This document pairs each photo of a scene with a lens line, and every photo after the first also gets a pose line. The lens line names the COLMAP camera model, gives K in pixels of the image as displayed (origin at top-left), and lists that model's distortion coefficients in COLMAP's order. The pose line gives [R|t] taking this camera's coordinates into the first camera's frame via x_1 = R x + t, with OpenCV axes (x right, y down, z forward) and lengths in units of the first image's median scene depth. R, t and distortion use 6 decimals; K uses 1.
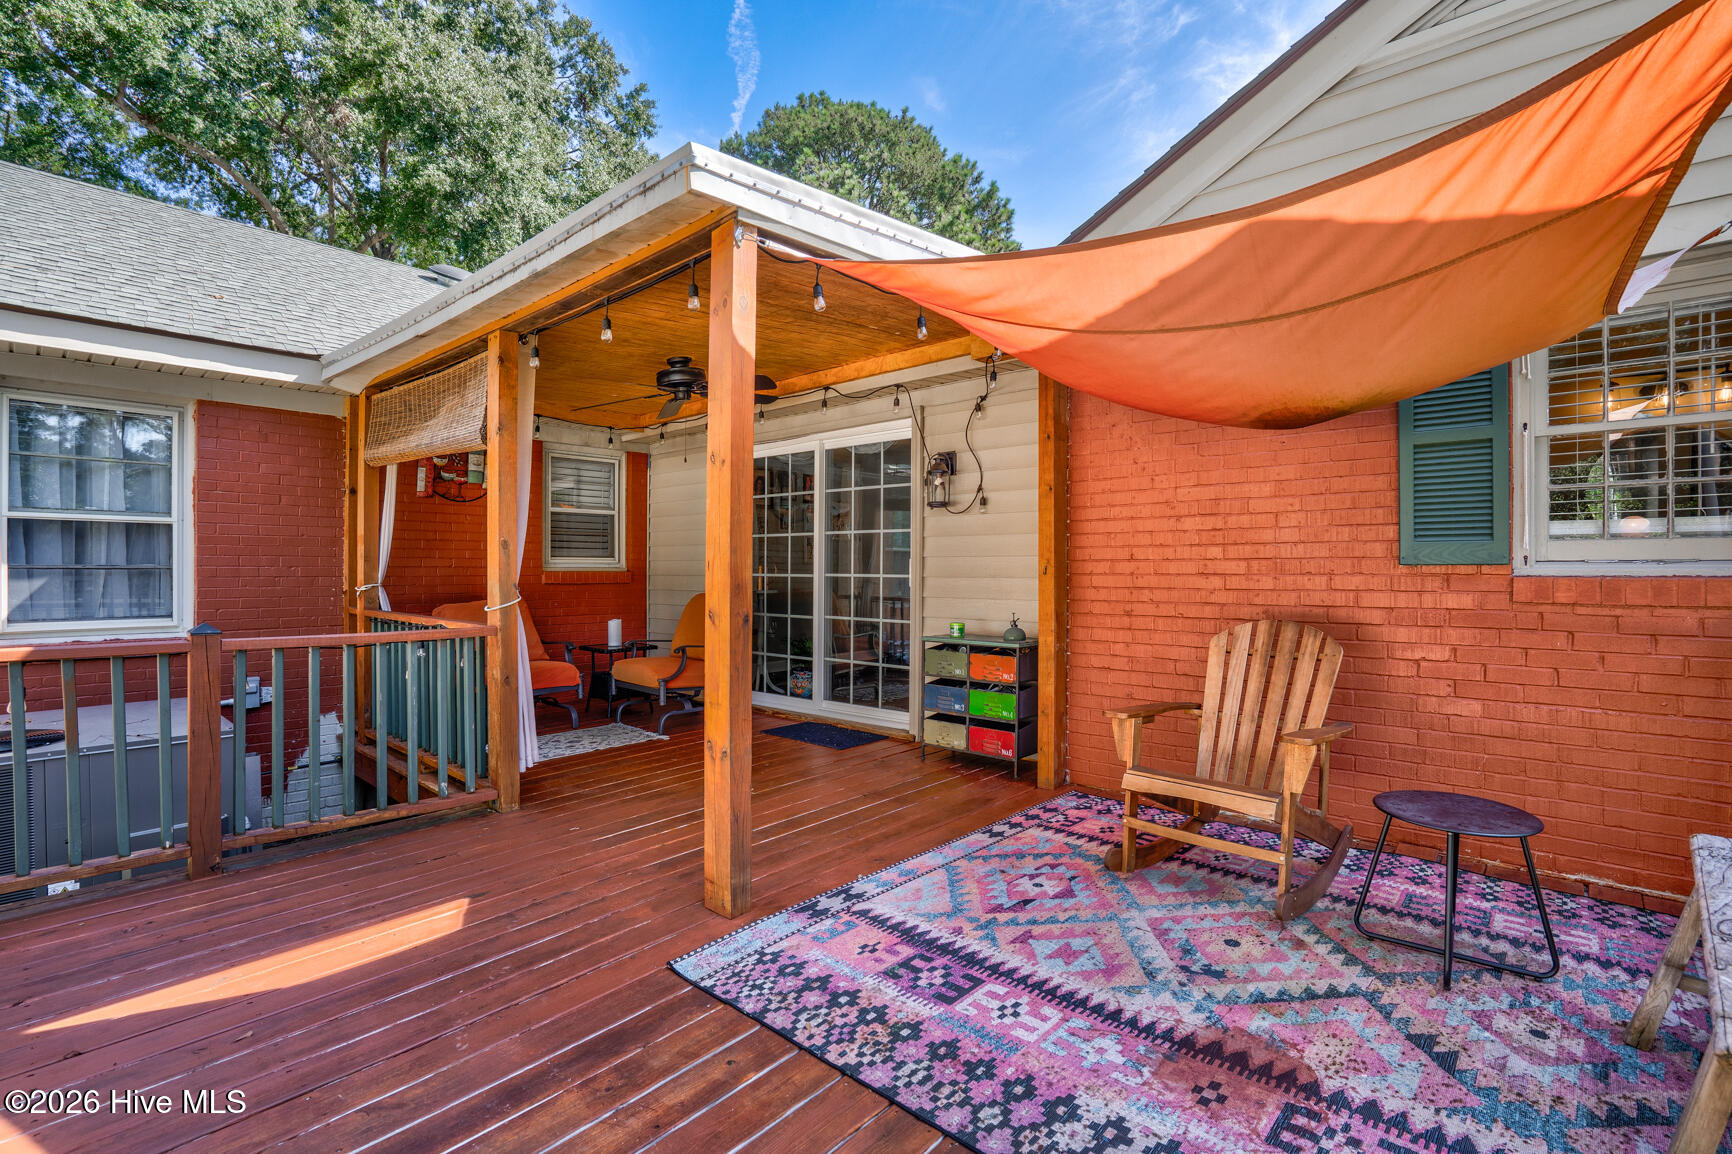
lens RADIAL K [[786.7, 0, 865.8], [0, 786.7, 575.8], [0, 0, 1]] dist [-0.000390, -0.000032]
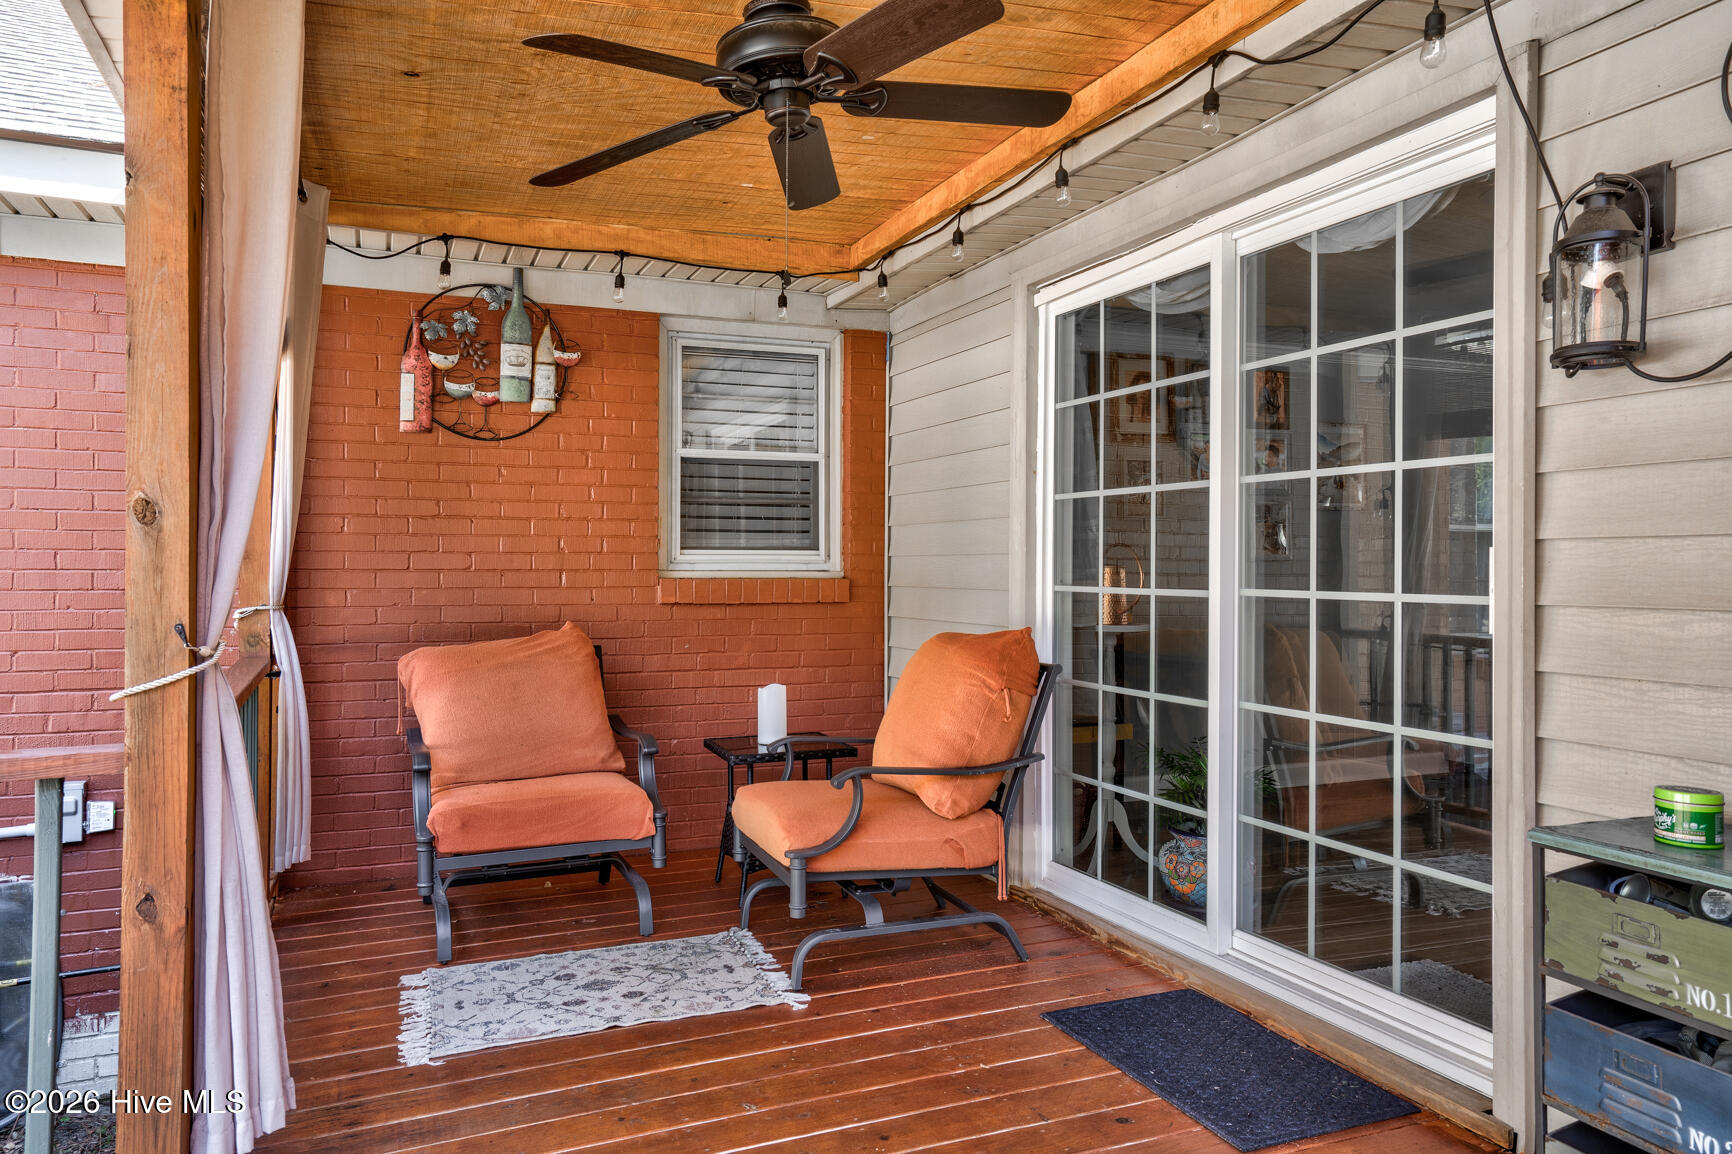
lens RADIAL K [[1195.5, 0, 879.2], [0, 1195.5, 556.4], [0, 0, 1]] dist [0.025917, 0.006211]
pose [[0.903984, -0.003709, -0.427551, 0.037013], [-0.004088, 0.999842, -0.017317, -0.007695], [0.427547, 0.017403, 0.903825, 0.417727]]
